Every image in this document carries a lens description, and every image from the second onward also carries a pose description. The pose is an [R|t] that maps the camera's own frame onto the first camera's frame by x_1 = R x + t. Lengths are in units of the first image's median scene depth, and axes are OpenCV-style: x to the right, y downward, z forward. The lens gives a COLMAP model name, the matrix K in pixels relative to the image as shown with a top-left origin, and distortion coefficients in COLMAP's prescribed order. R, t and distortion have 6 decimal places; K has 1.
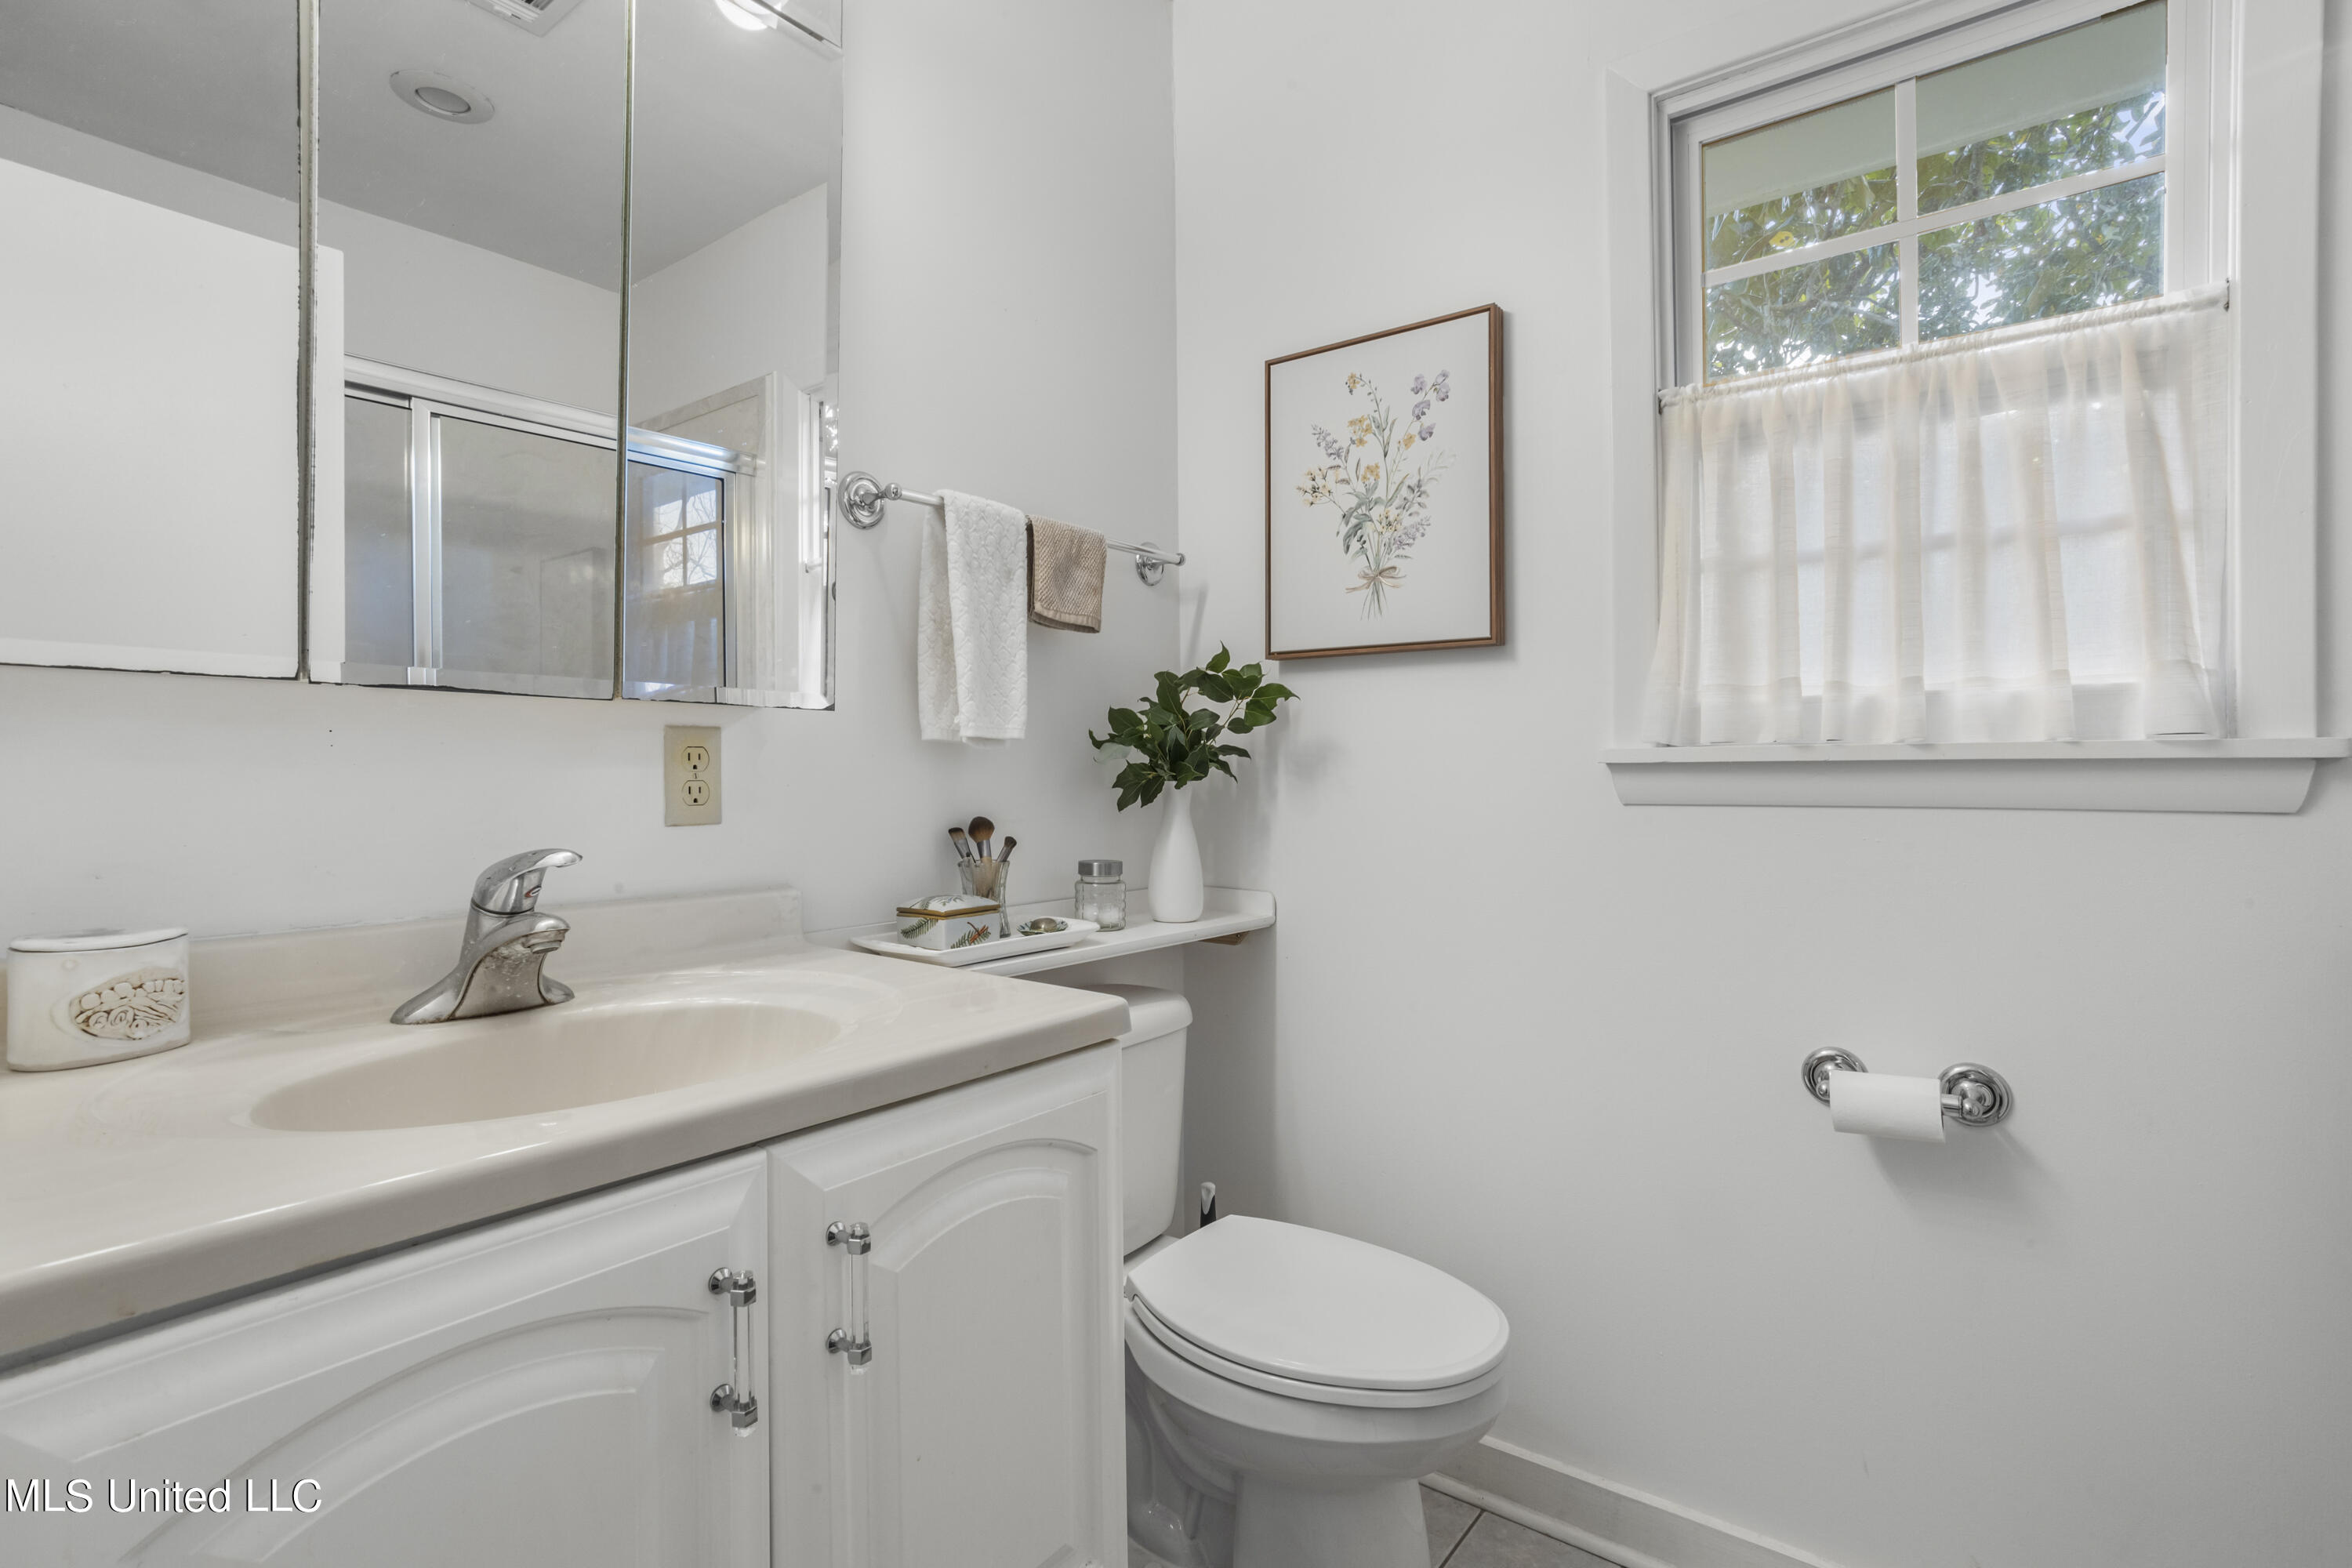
lens RADIAL K [[1137.8, 0, 1175.4], [0, 1137.8, 772.8], [0, 0, 1]] dist [-0.057909, 0.041224]
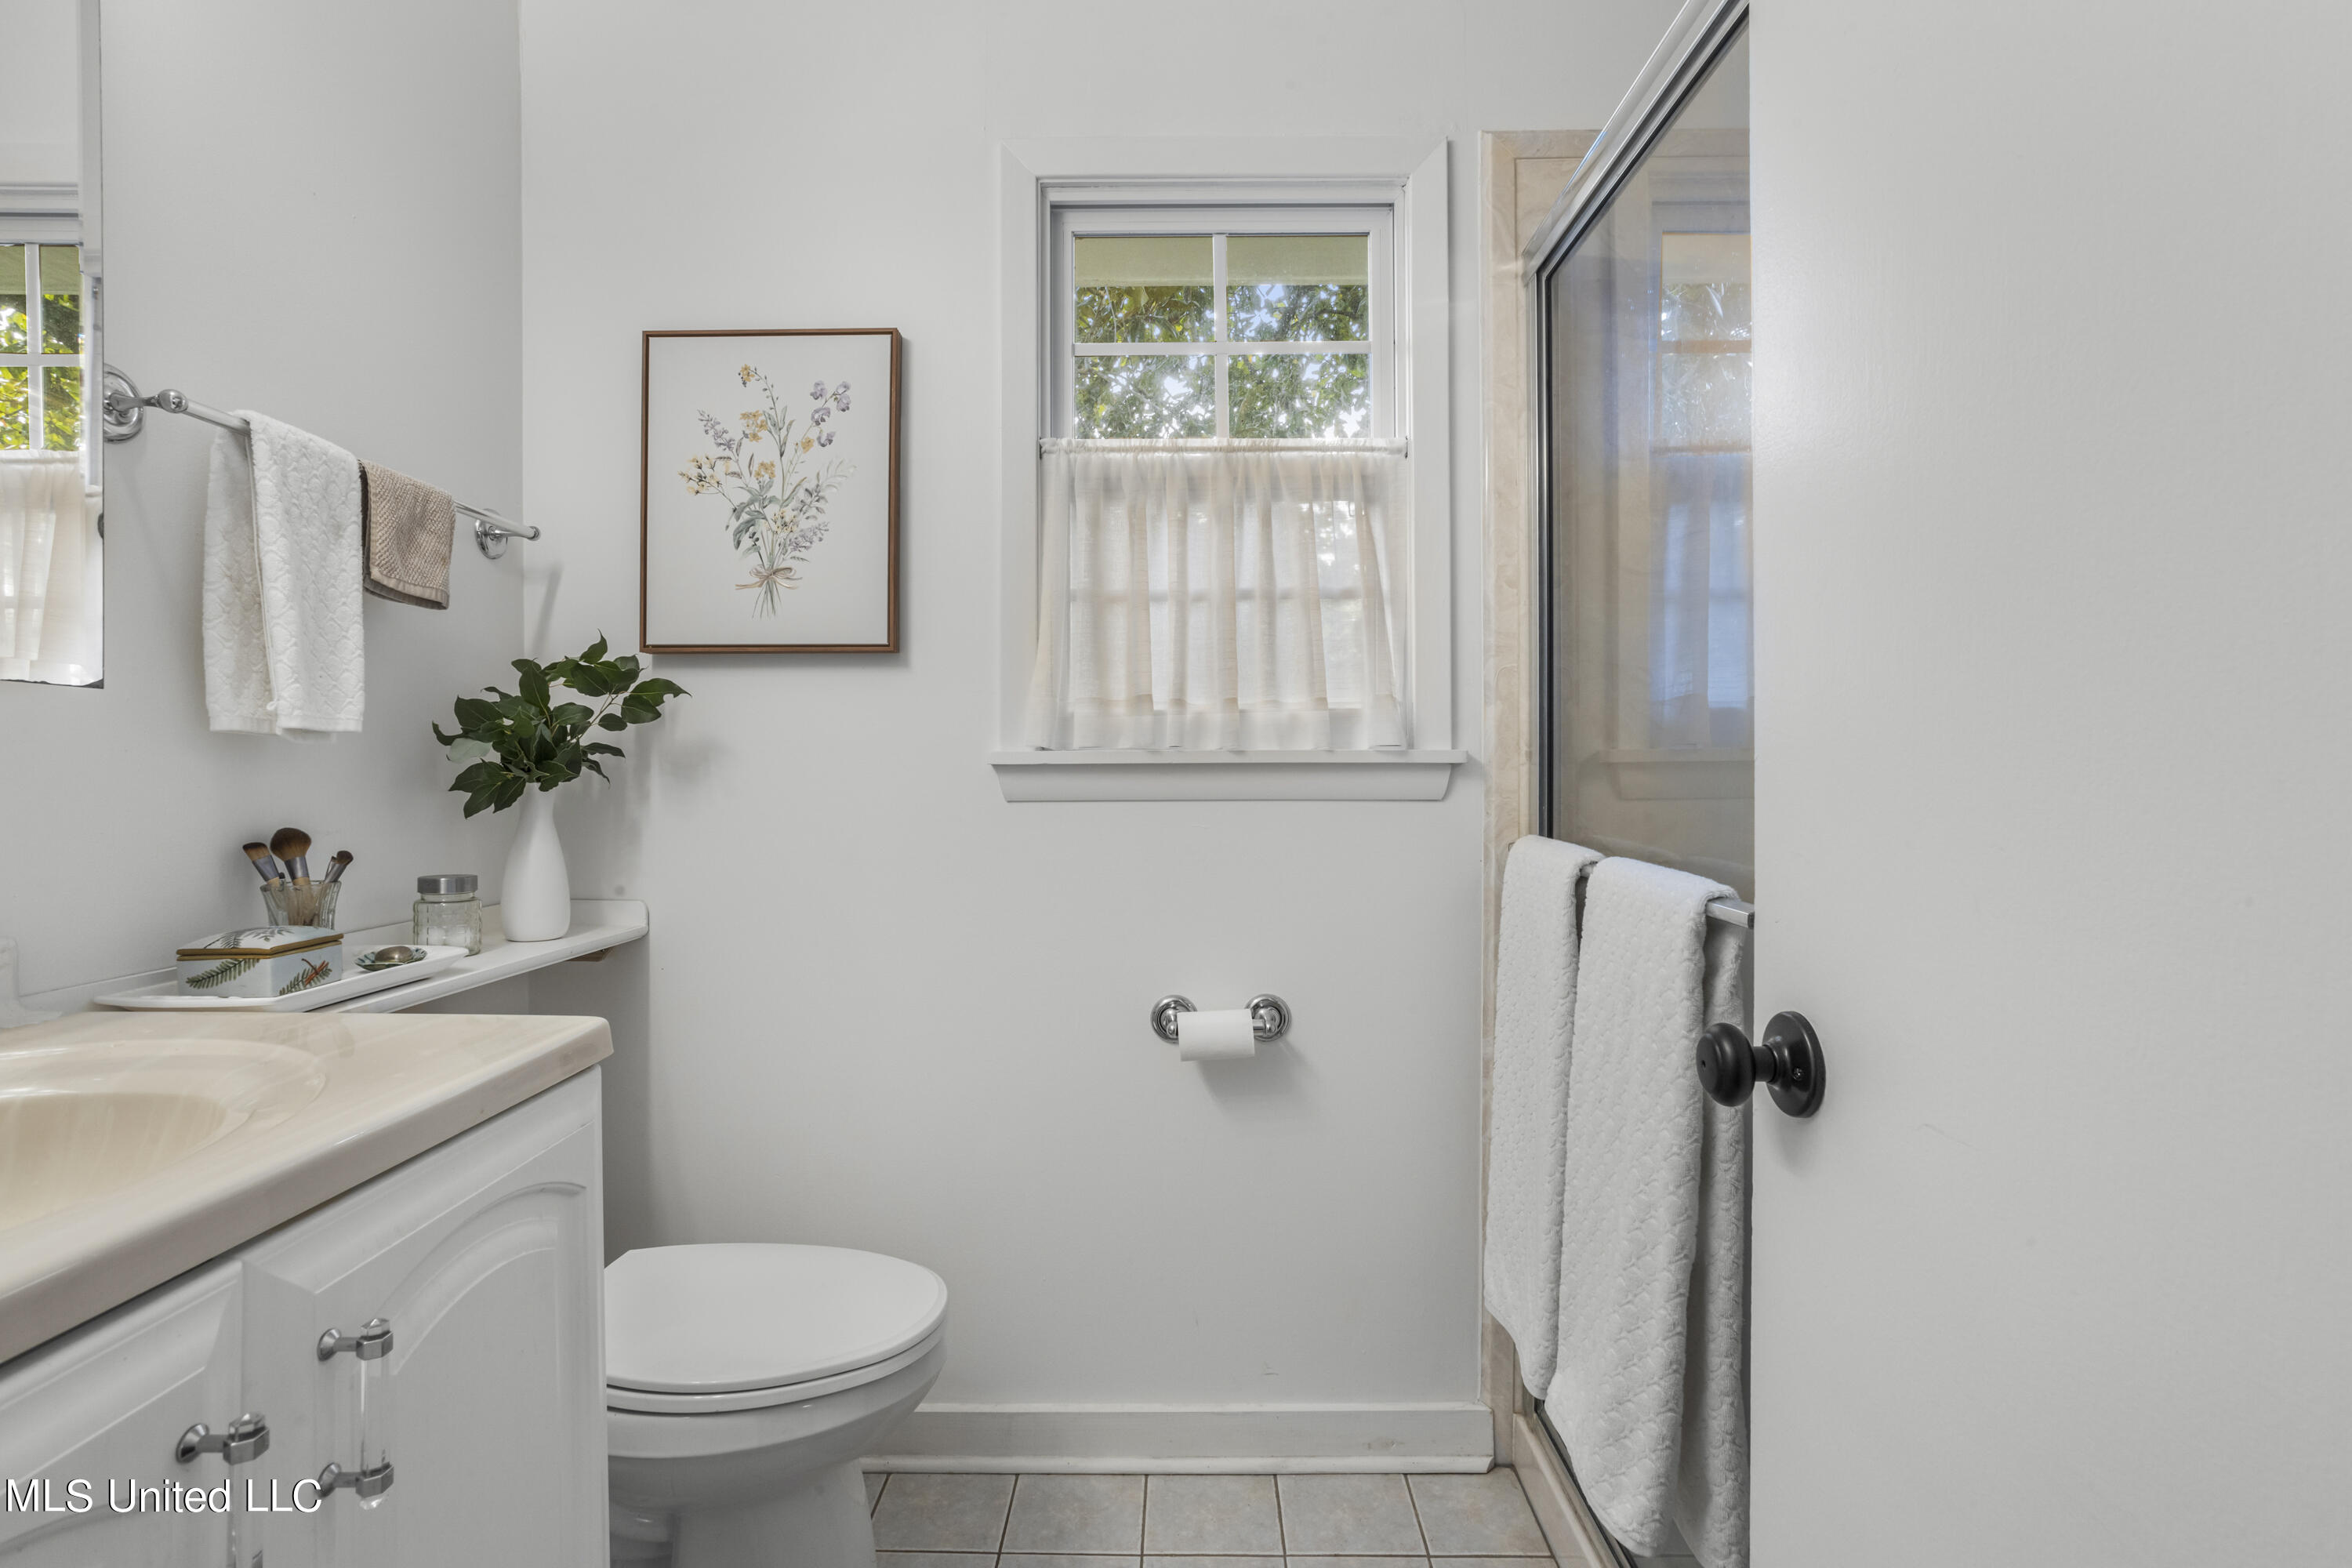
lens RADIAL K [[1133.7, 0, 1174.4], [0, 1133.7, 777.7], [0, 0, 1]] dist [-0.057653, 0.040001]
pose [[0.799056, -0.002360, 0.601252, -0.145349], [0.000505, 0.999995, 0.003254, 0.000923], [-0.601257, -0.002296, 0.799053, 0.000426]]
